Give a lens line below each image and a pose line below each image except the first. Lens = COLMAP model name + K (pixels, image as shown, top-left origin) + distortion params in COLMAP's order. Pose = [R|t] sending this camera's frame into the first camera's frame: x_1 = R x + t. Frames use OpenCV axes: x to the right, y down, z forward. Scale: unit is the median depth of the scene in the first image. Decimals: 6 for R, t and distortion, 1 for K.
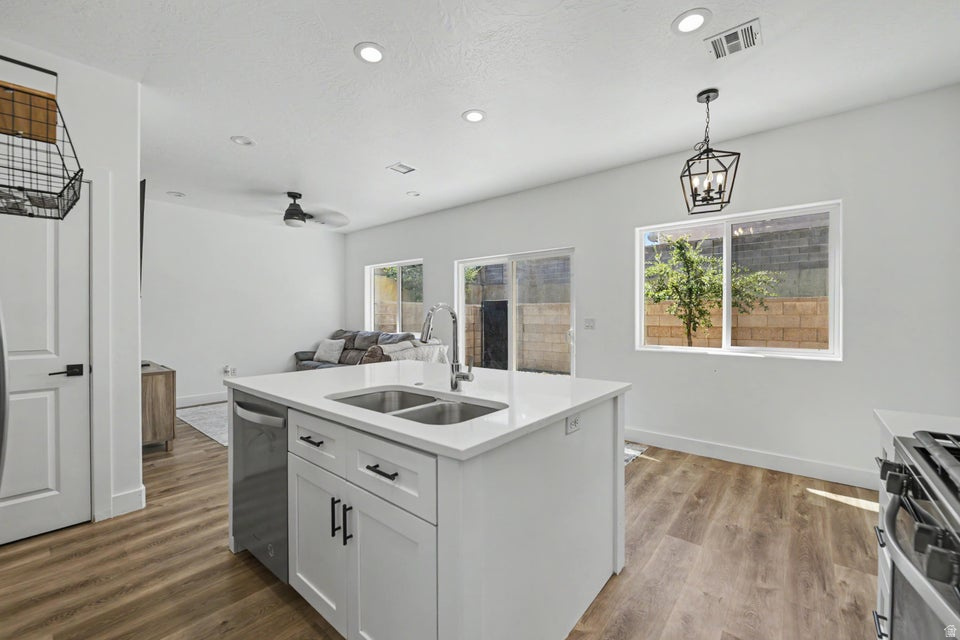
lens RADIAL K [[388.2, 0, 477.8], [0, 388.2, 320.4], [0, 0, 1]] dist [-0.006541, -0.000571]
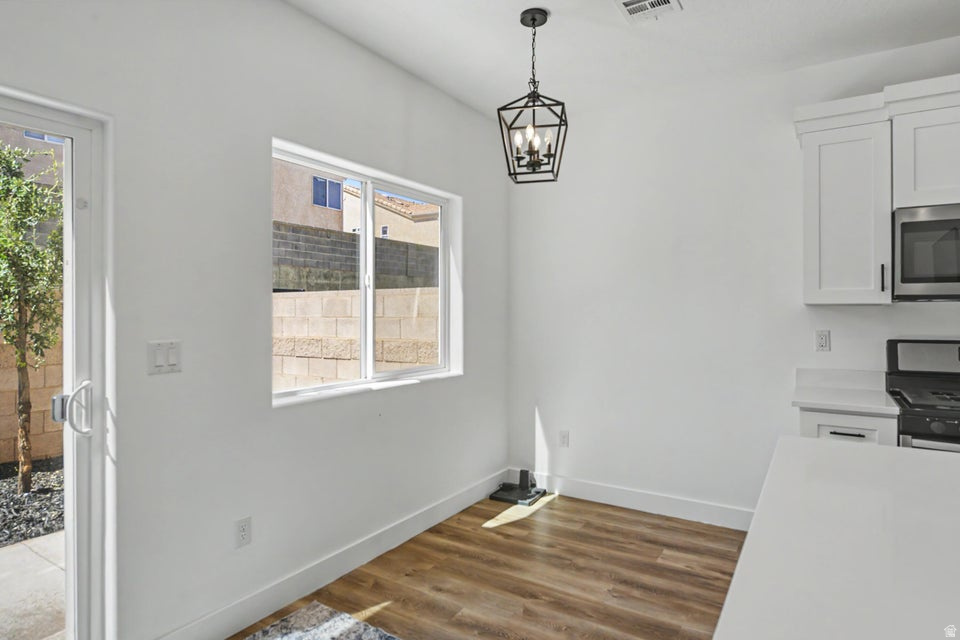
lens RADIAL K [[545.5, 0, 478.9], [0, 545.5, 307.3], [0, 0, 1]] dist [-0.005550, 0.002595]
pose [[-0.129266, 0.008261, 0.991575, -0.488120], [0.012373, 0.999901, -0.006718, -0.062707], [-0.991533, 0.011401, -0.129356, 1.601229]]
